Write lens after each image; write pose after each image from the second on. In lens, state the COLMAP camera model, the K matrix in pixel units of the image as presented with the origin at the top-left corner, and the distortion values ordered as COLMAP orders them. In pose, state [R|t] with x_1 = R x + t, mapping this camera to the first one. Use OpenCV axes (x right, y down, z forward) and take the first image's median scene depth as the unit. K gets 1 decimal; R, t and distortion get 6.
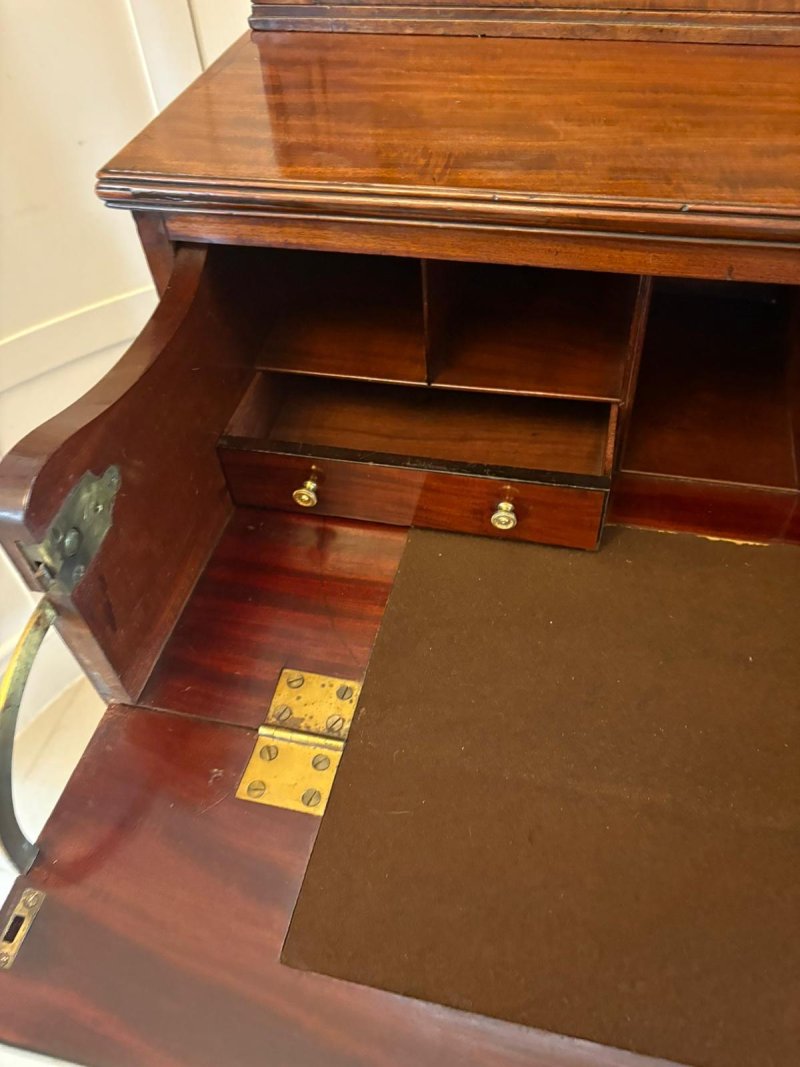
lens RADIAL K [[808.3, 0, 405.3], [0, 808.3, 527.4], [0, 0, 1]] dist [0.050869, -0.052173]
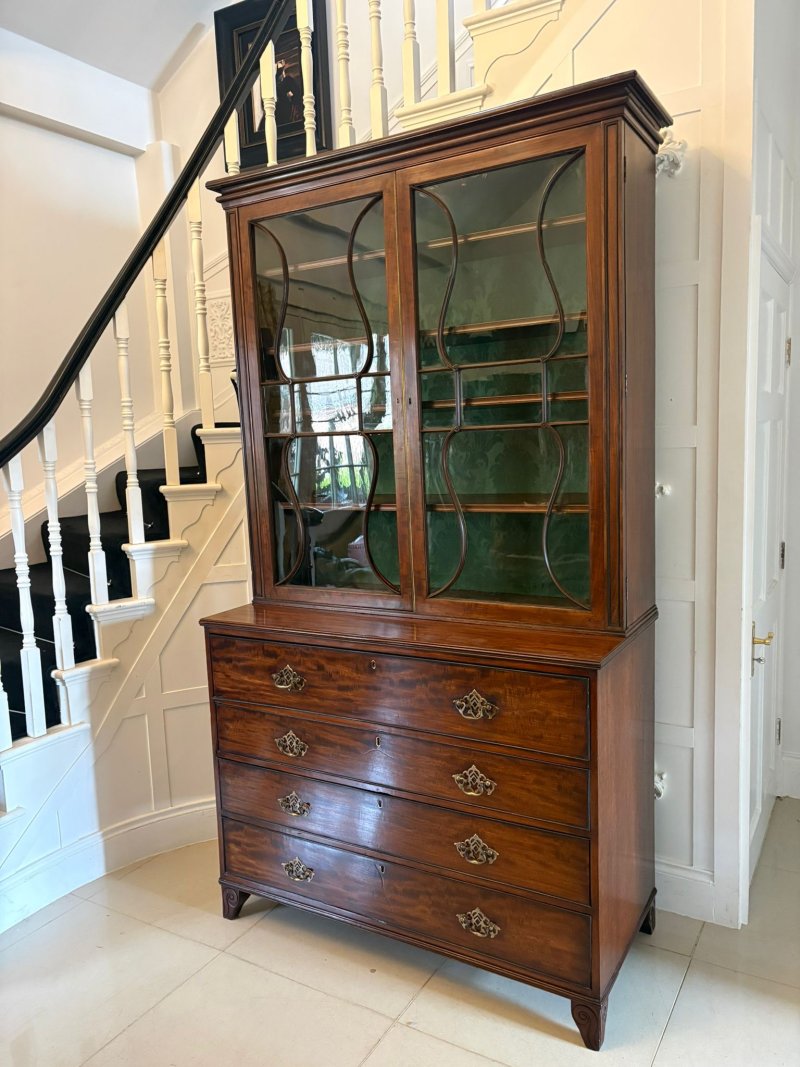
lens RADIAL K [[808.3, 0, 399.3], [0, 808.3, 542.4], [0, 0, 1]] dist [0.050869, -0.052173]
pose [[0.955712, 0.048981, -0.290200, 2.146379], [-0.220431, 0.772475, -0.595561, 1.846679], [0.195001, 0.633154, 0.749060, -2.741882]]
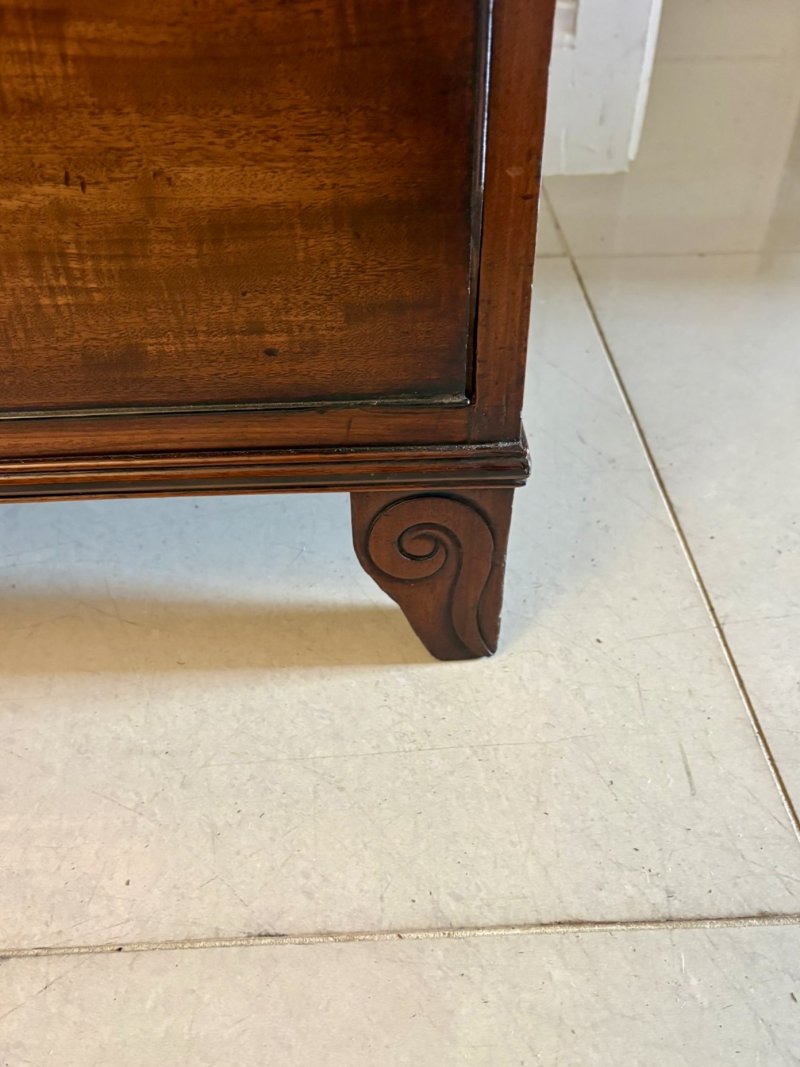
lens RADIAL K [[892.6, 0, 395.0], [0, 892.6, 534.8], [0, 0, 1]] dist [0.017479, -0.007979]
pose [[0.962346, -0.157895, 0.221268, 1.768029], [0.181145, 0.979428, -0.088928, 1.146632], [-0.202675, 0.125661, 0.971150, 0.942803]]
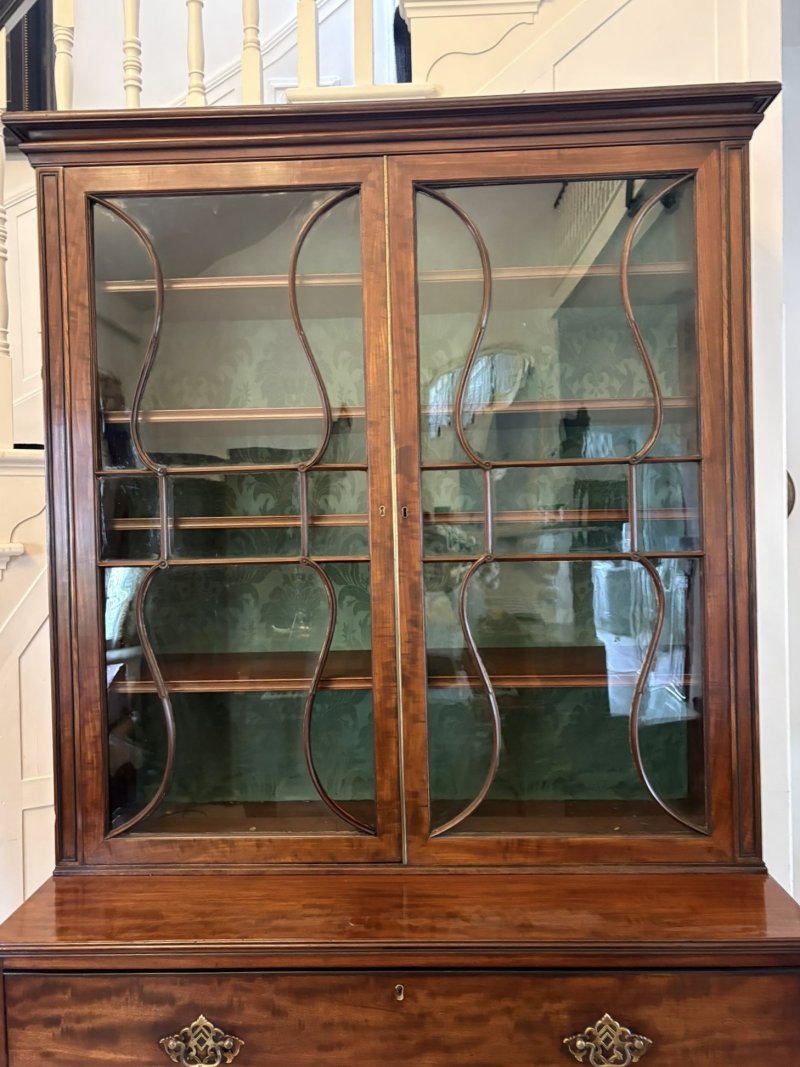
lens RADIAL K [[848.8, 0, 396.1], [0, 848.8, 531.5], [0, 0, 1]] dist [0.053561, -0.061525]
pose [[0.981032, 0.026149, 0.192076, 0.326525], [0.122593, 0.683857, -0.719243, 0.716292], [-0.150160, 0.729148, 0.667679, -1.780691]]
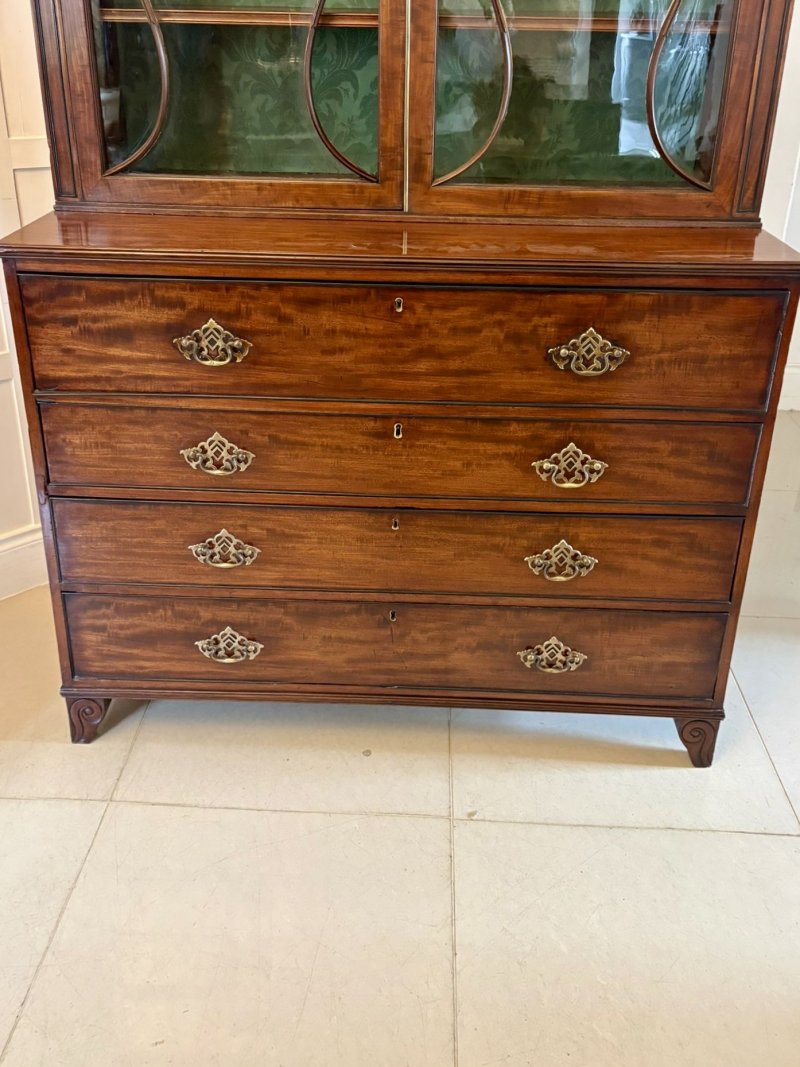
lens RADIAL K [[898.8, 0, 400.9], [0, 898.8, 369.0], [0, 0, 1]] dist [0.022491, 0.011448]
pose [[0.977153, -0.012513, 0.212170, 0.269552], [0.102858, 0.901420, -0.420550, 1.167922], [-0.185992, 0.432765, 0.882112, -1.501633]]
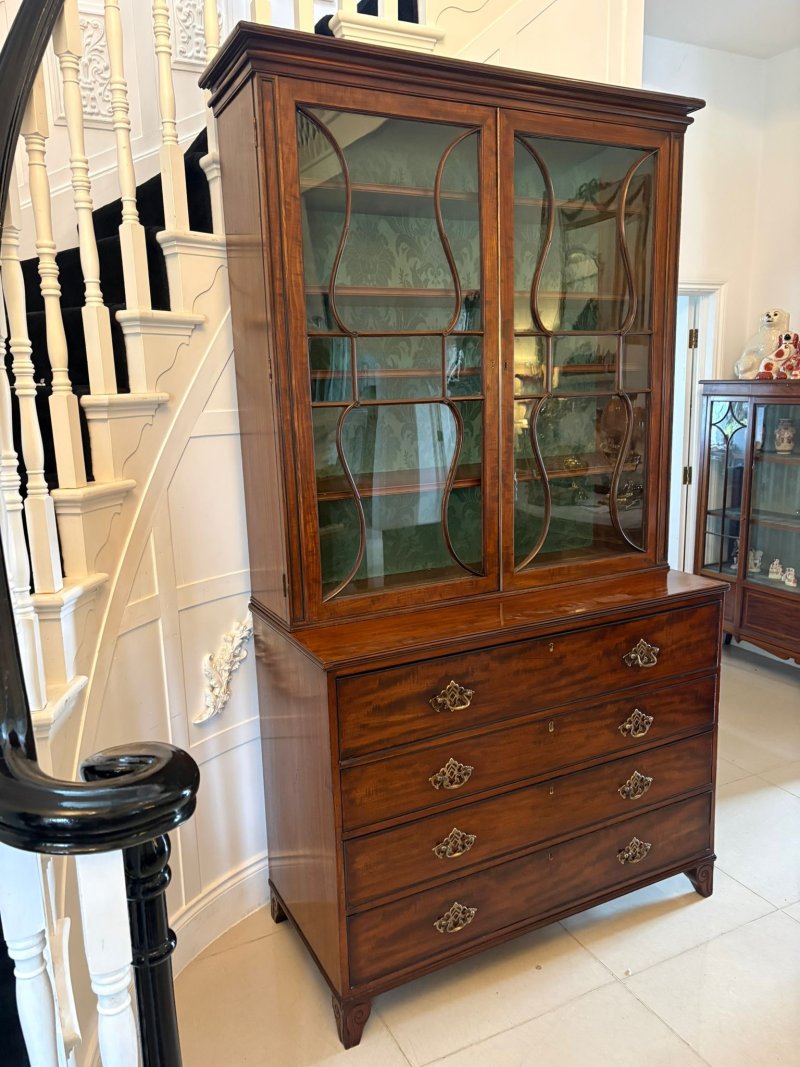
lens RADIAL K [[808.3, 0, 407.9], [0, 808.3, 544.0], [0, 0, 1]] dist [0.050869, -0.052173]
pose [[0.759904, -0.101521, 0.642059, -2.183975], [0.471513, 0.766004, -0.436936, 0.881973], [-0.447462, 0.634769, 0.629958, -1.723044]]
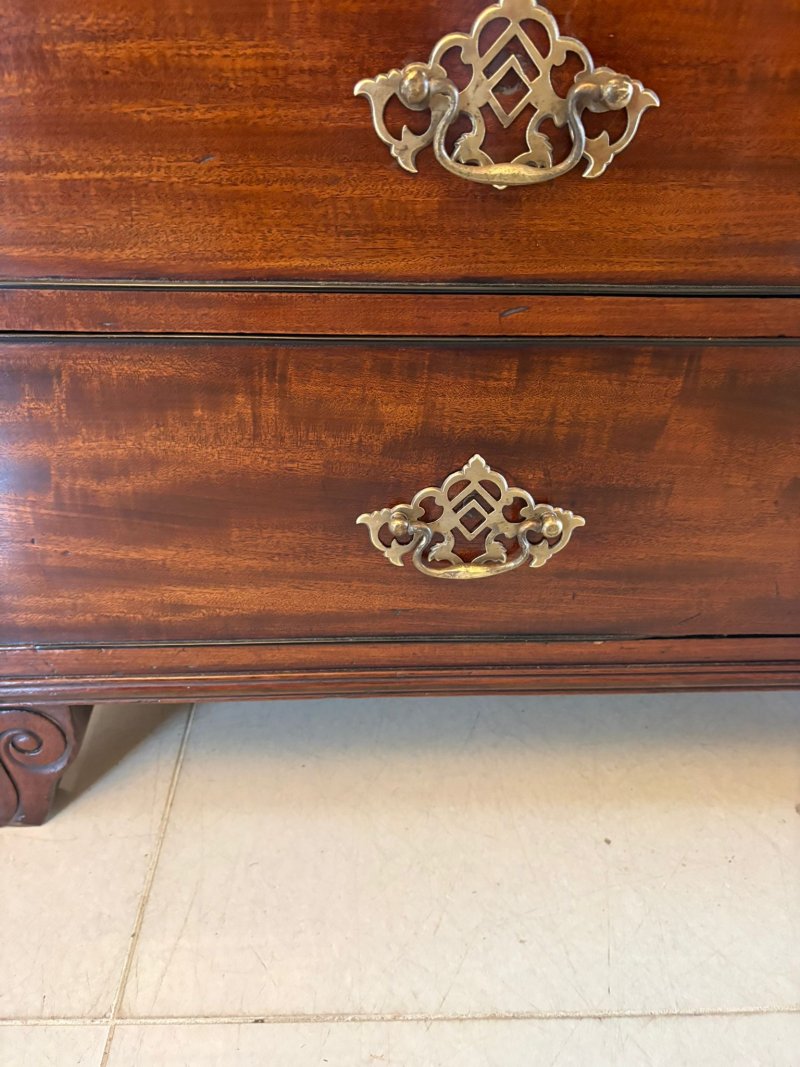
lens RADIAL K [[808.3, 0, 396.2], [0, 808.3, 543.4], [0, 0, 1]] dist [0.050869, -0.052173]
pose [[0.961998, -0.087389, 0.258695, 0.042118], [0.151265, 0.959305, -0.238439, 0.864337], [-0.227331, 0.268510, 0.936068, 1.028550]]
